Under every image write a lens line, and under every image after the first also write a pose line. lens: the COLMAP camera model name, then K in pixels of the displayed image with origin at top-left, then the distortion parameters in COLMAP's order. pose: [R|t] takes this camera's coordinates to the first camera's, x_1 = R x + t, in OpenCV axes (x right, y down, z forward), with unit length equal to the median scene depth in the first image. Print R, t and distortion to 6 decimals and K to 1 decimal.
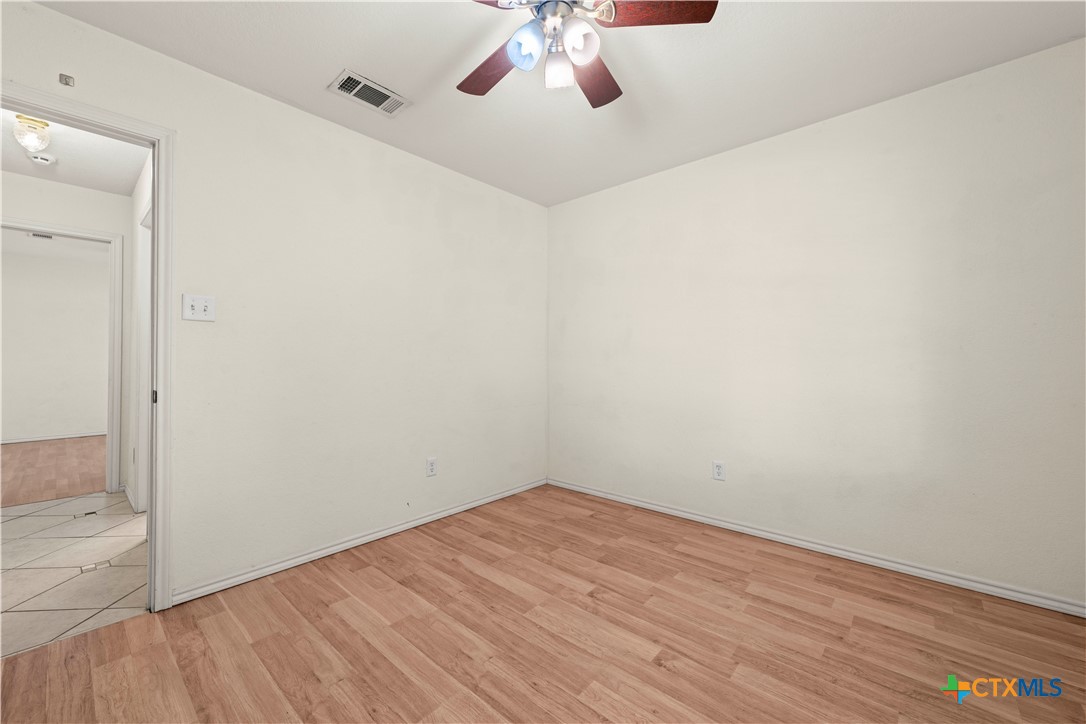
lens RADIAL K [[428.5, 0, 551.4], [0, 428.5, 356.2], [0, 0, 1]] dist [0.000570, -0.000505]
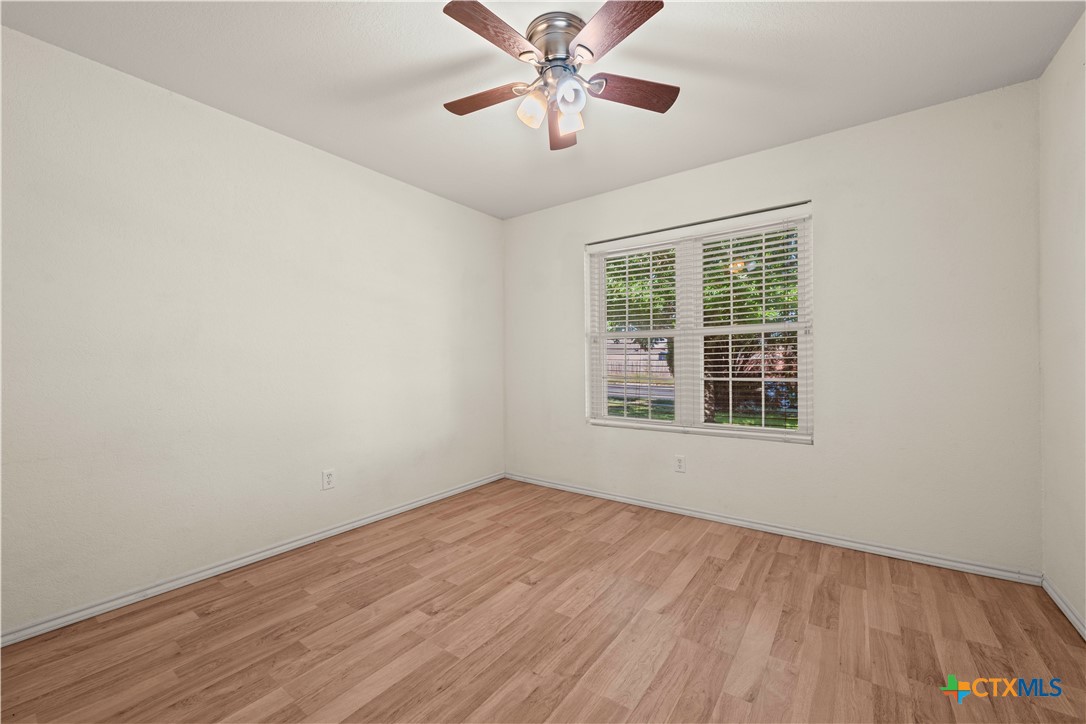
lens RADIAL K [[428.5, 0, 544.5], [0, 428.5, 362.4], [0, 0, 1]] dist [0.000570, -0.000505]
pose [[-0.087714, 0.002151, 0.996143, -0.829052], [0.000150, 0.999998, -0.002147, 0.005001], [-0.996146, -0.000039, -0.087715, 0.796633]]
